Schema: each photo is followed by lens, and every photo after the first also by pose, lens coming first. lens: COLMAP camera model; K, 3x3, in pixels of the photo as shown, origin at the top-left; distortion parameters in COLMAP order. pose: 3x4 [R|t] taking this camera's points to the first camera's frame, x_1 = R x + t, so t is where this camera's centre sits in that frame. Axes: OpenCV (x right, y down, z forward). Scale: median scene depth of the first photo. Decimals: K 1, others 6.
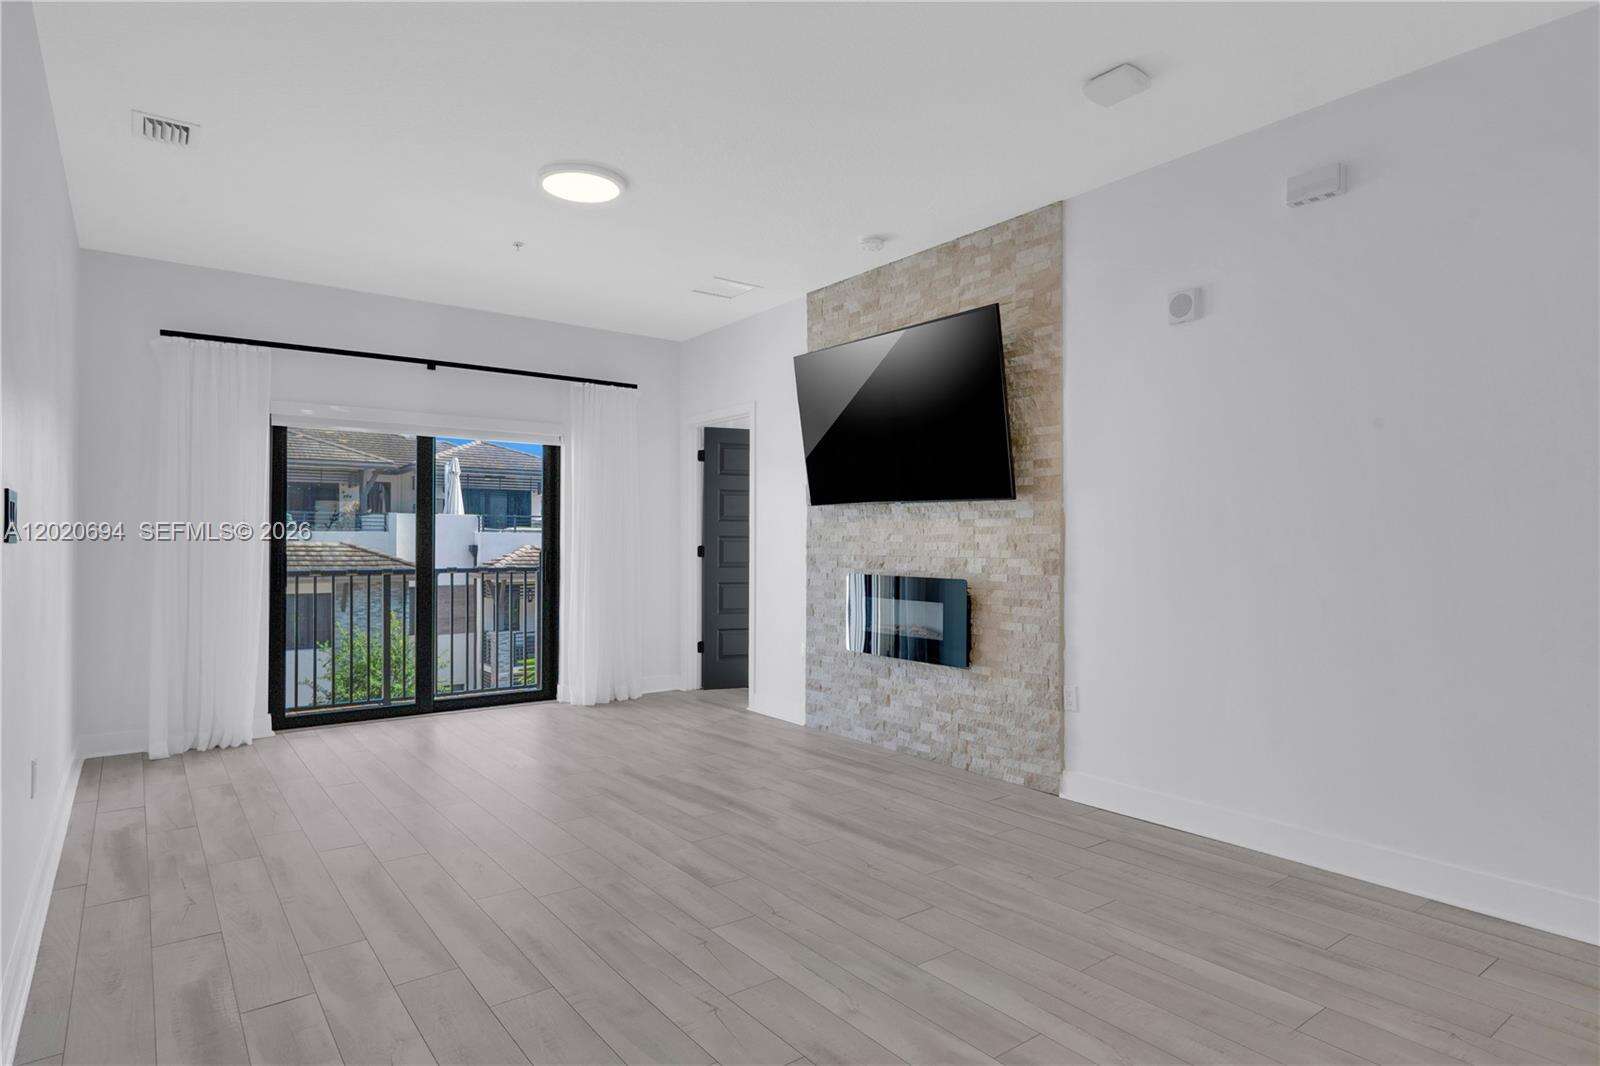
lens RADIAL K [[886.6, 0, 798.7], [0, 886.6, 538.1], [0, 0, 1]] dist [0.000710, 0.002891]
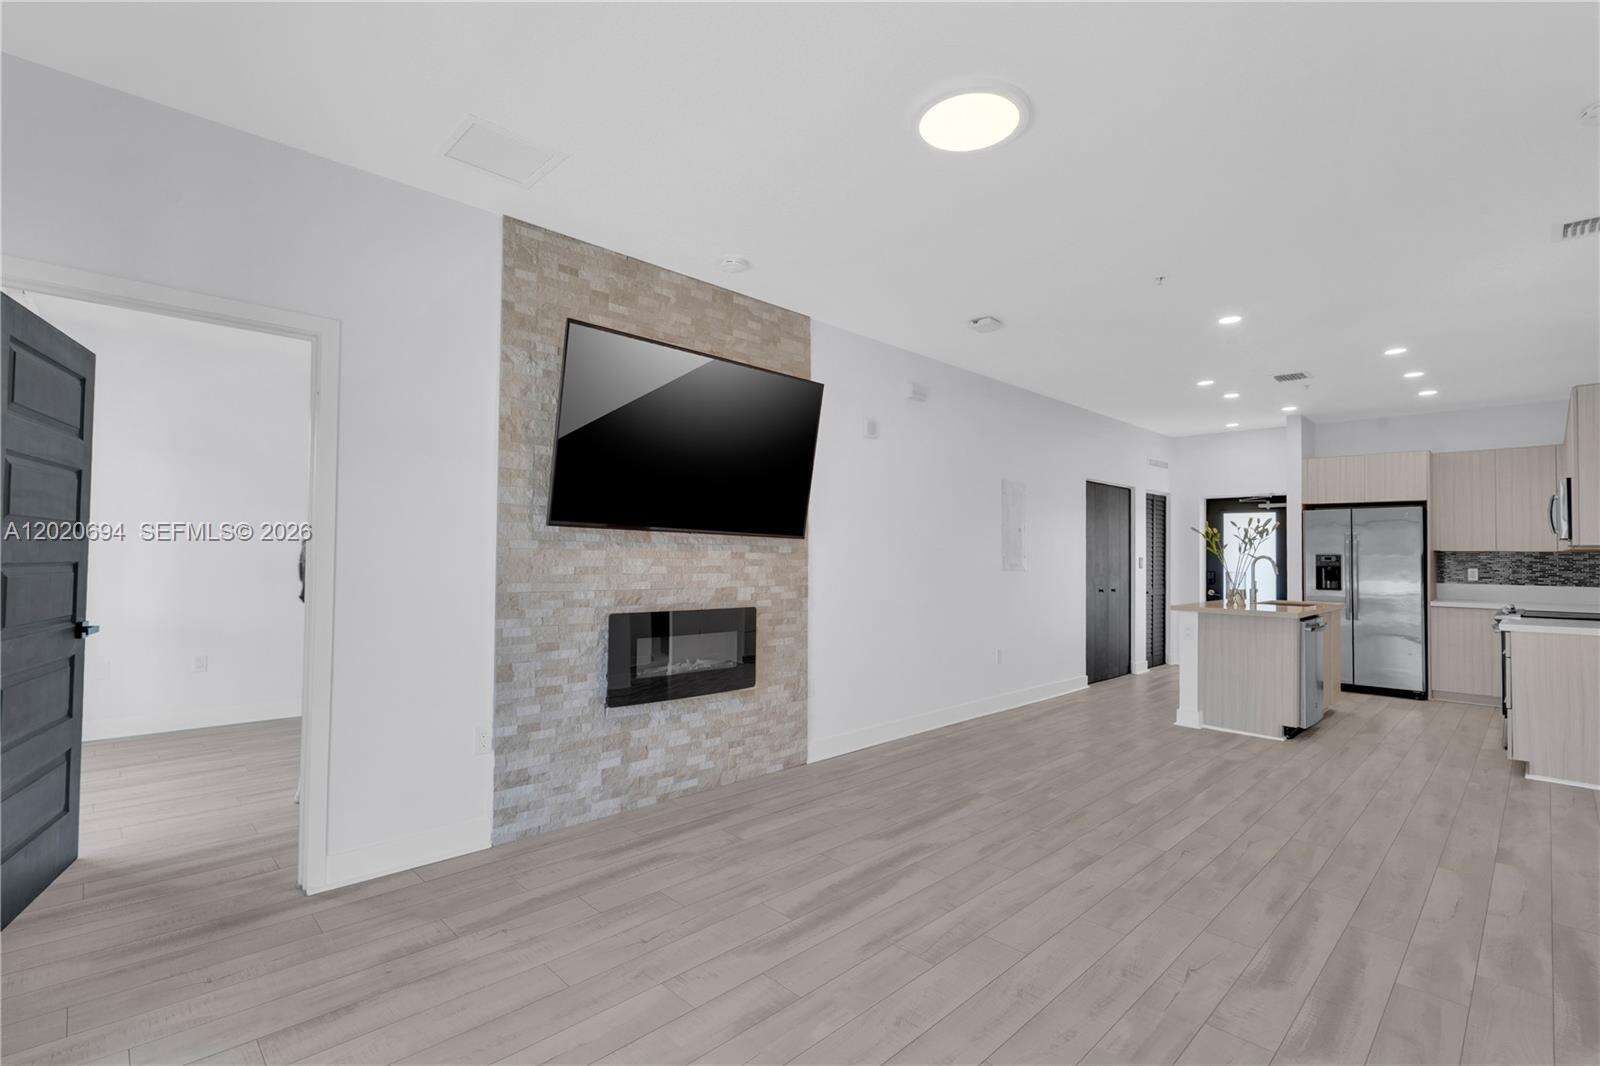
lens RADIAL K [[739.7, 0, 800.3], [0, 739.7, 535.8], [0, 0, 1]] dist [-0.003997, 0.003196]
pose [[-0.136031, 0.024568, 0.990400, -0.698418], [-0.017600, 0.999475, -0.027210, -0.016963], [-0.990548, -0.021133, -0.135528, 1.006925]]
